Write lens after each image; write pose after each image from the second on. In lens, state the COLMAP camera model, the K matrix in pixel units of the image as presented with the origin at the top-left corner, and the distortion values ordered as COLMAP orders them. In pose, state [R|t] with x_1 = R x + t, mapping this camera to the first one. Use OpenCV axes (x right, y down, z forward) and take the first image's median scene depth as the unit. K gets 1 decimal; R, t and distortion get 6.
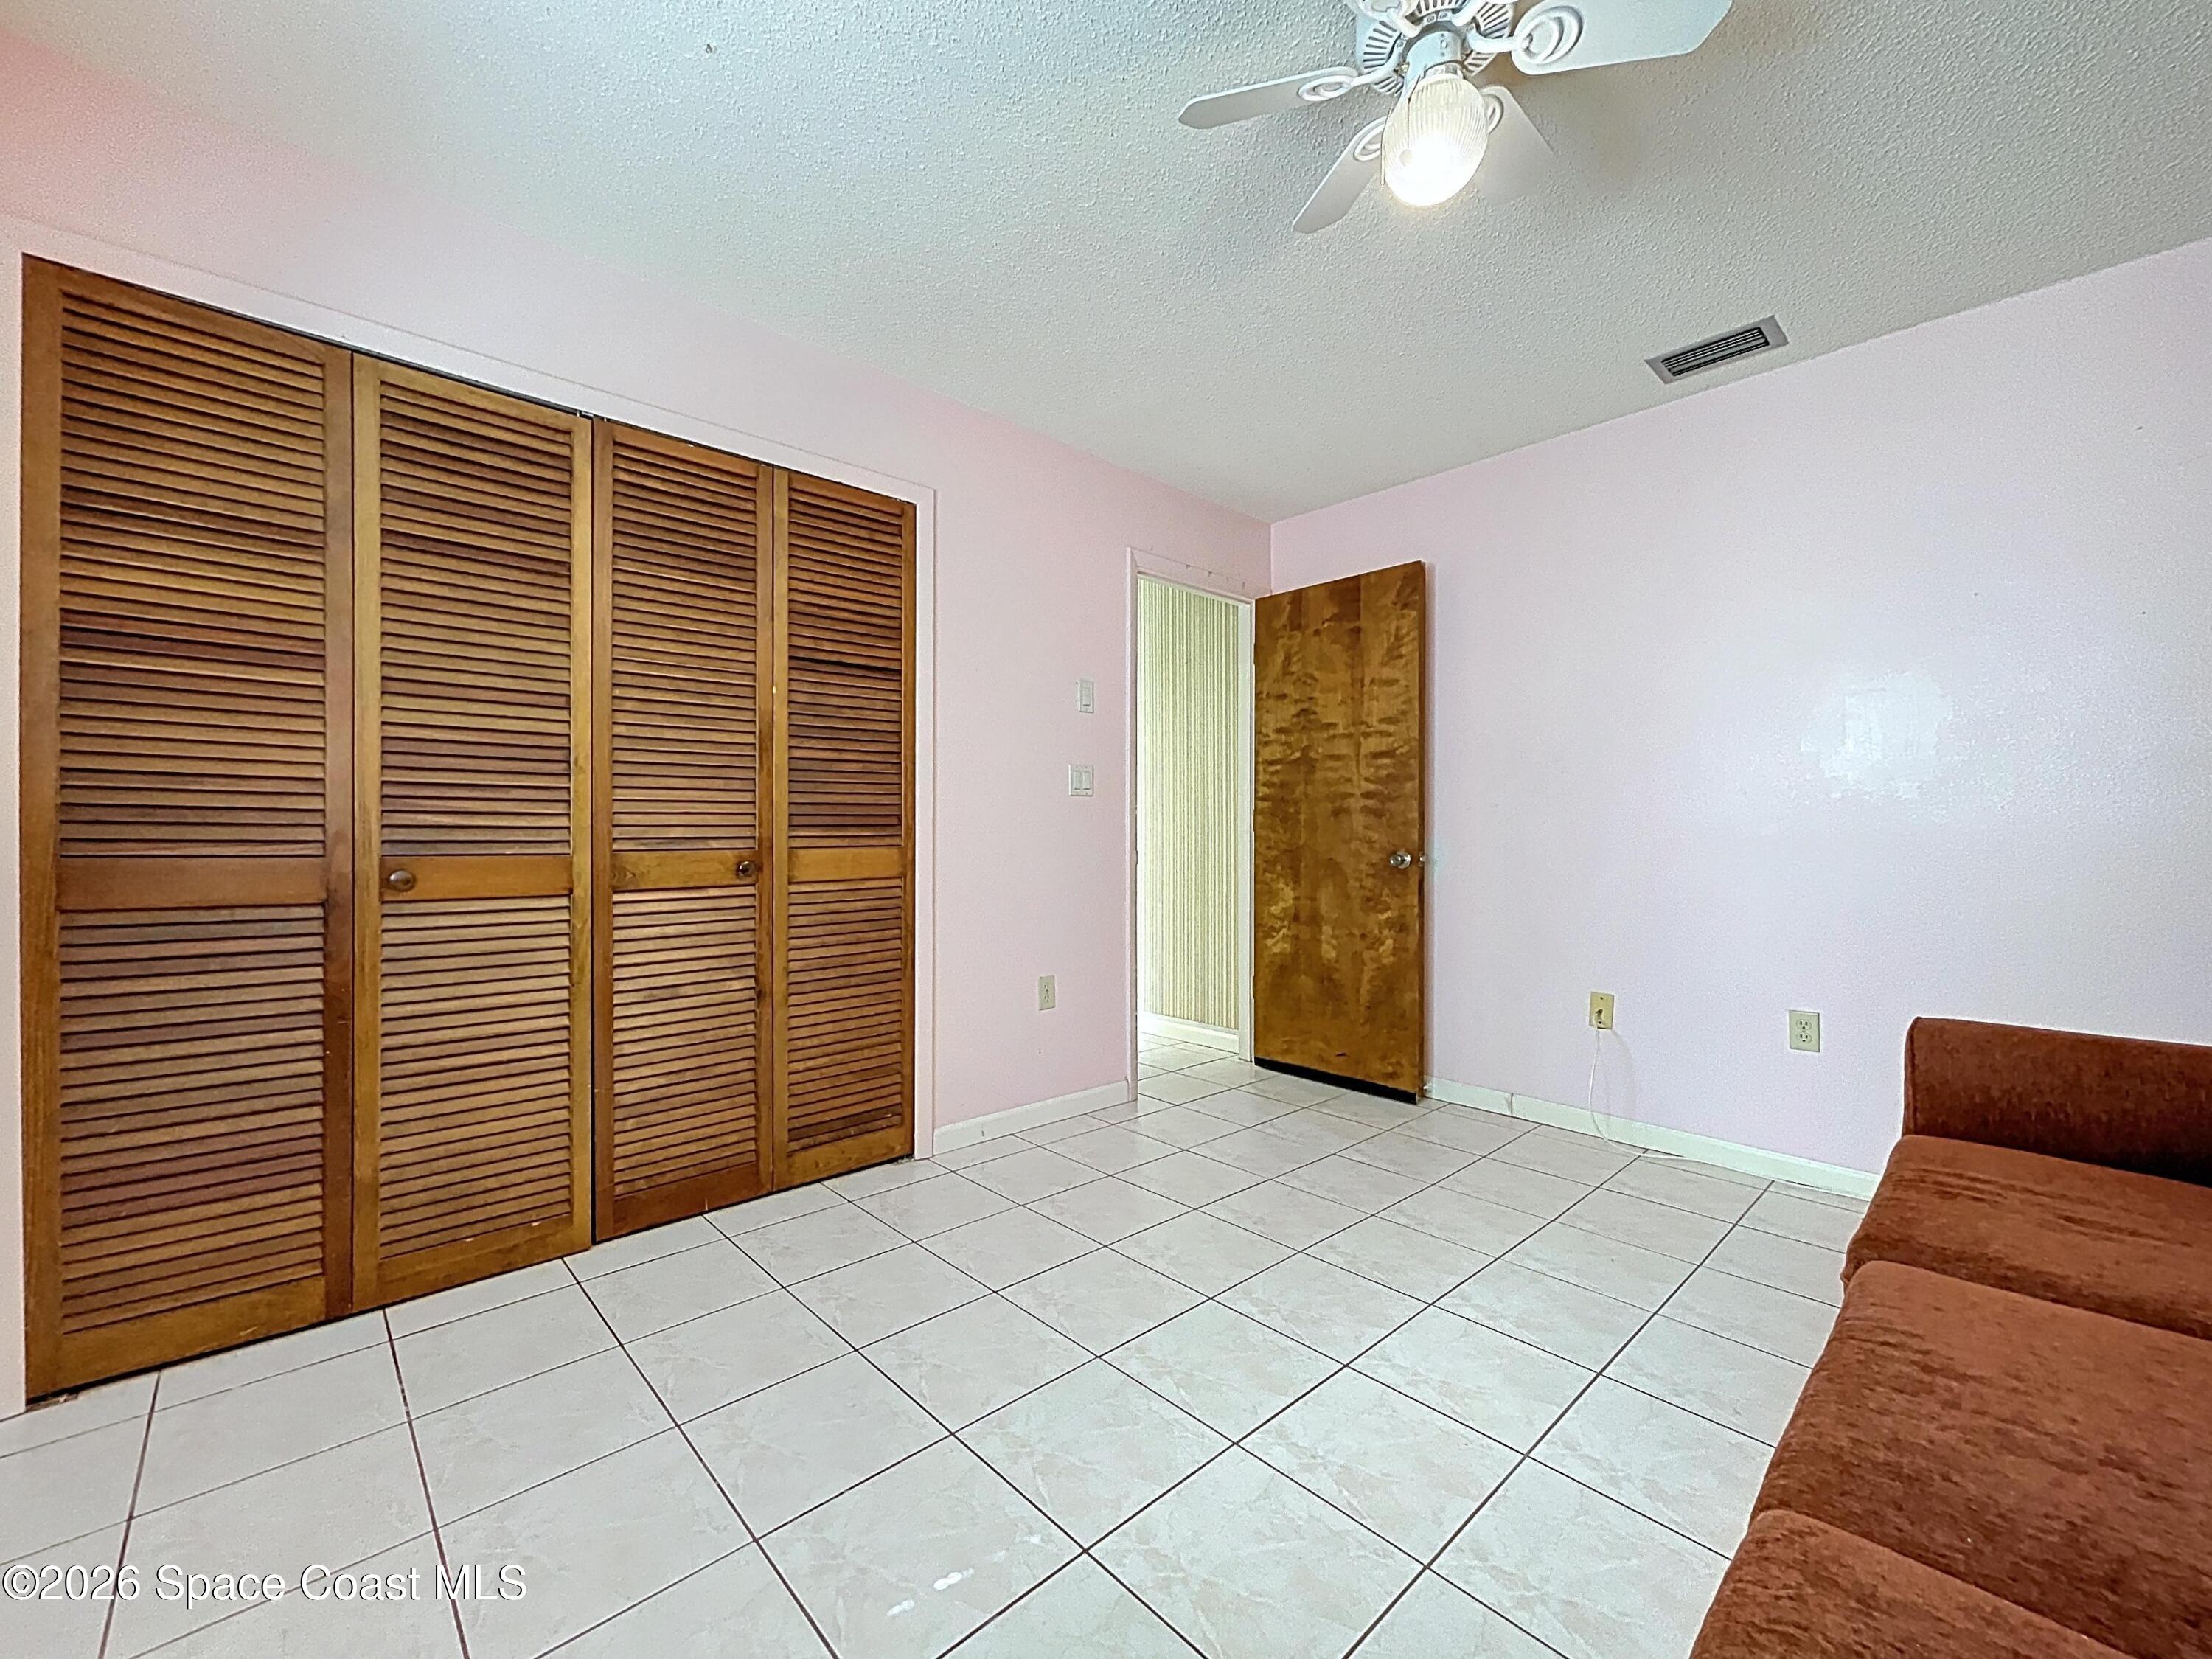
lens RADIAL K [[895.9, 0, 1121.8], [0, 895.9, 833.2], [0, 0, 1]] dist [-0.000415, -0.000011]
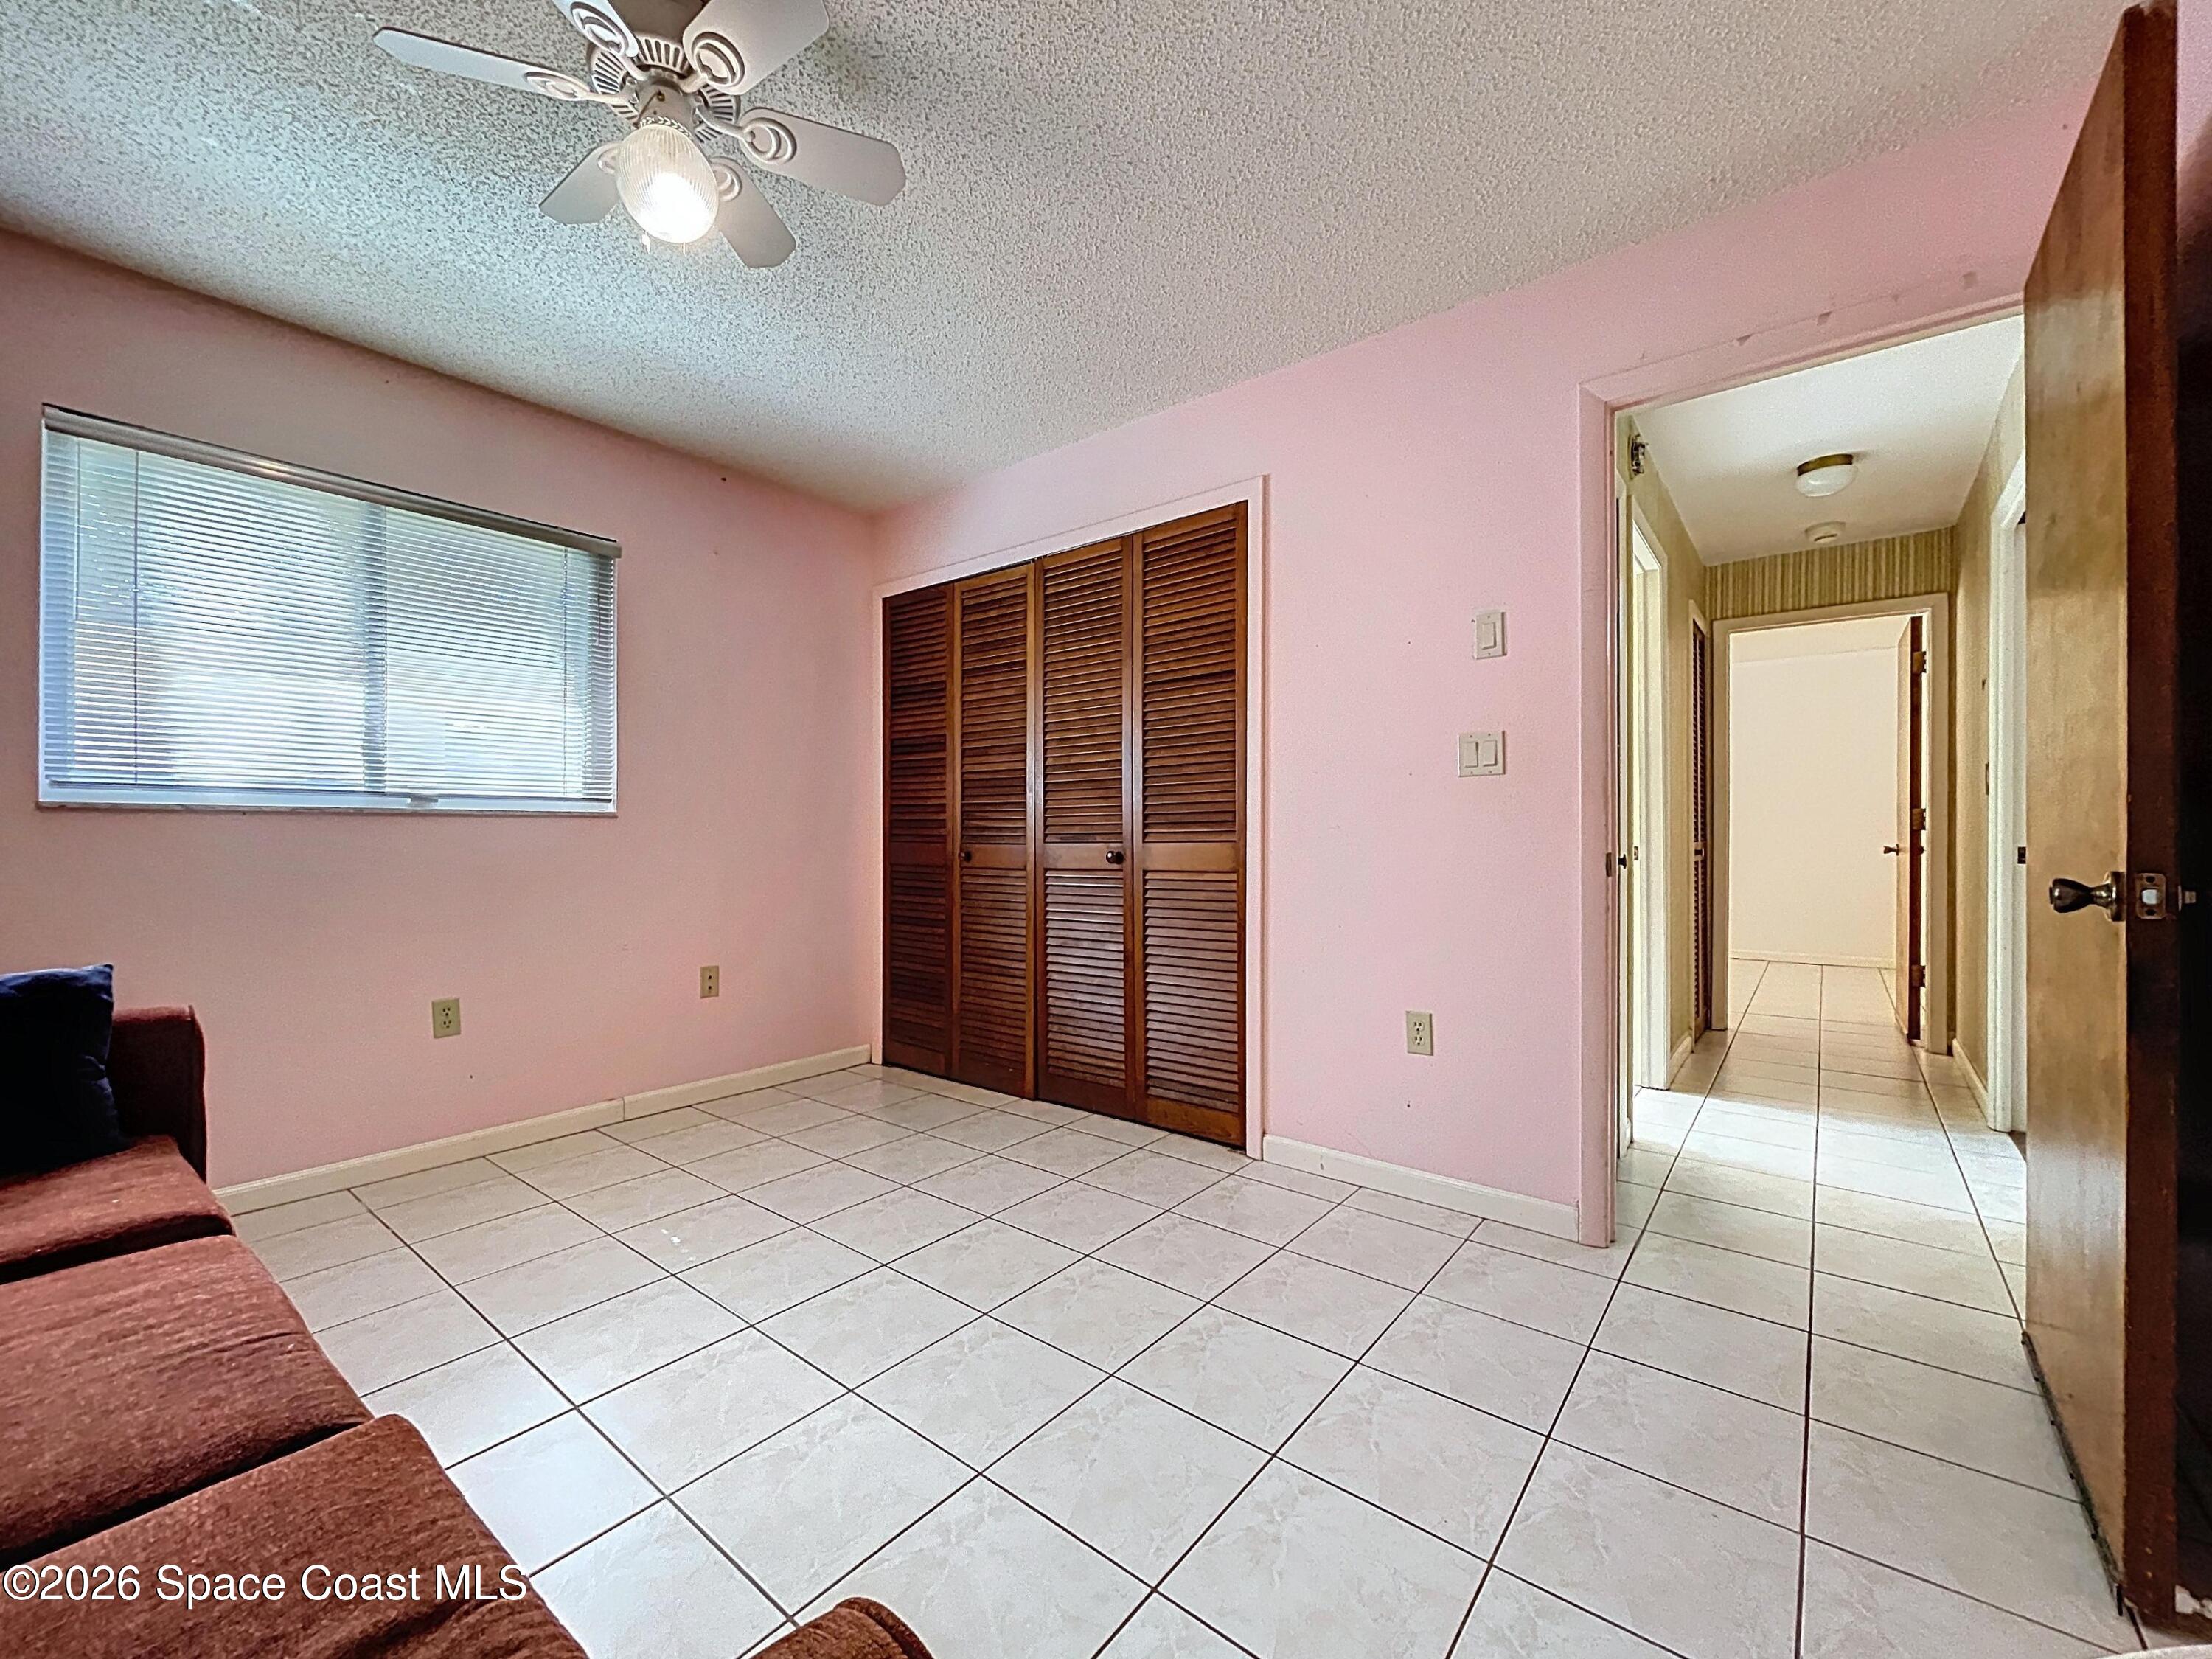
lens RADIAL K [[895.9, 0, 1121.8], [0, 895.9, 833.2], [0, 0, 1]] dist [-0.000415, -0.000011]
pose [[0.140588, -0.004462, -0.990058, 0.783231], [0.001120, 0.999990, -0.004348, 0.009126], [0.990068, -0.000498, 0.140591, 0.760621]]
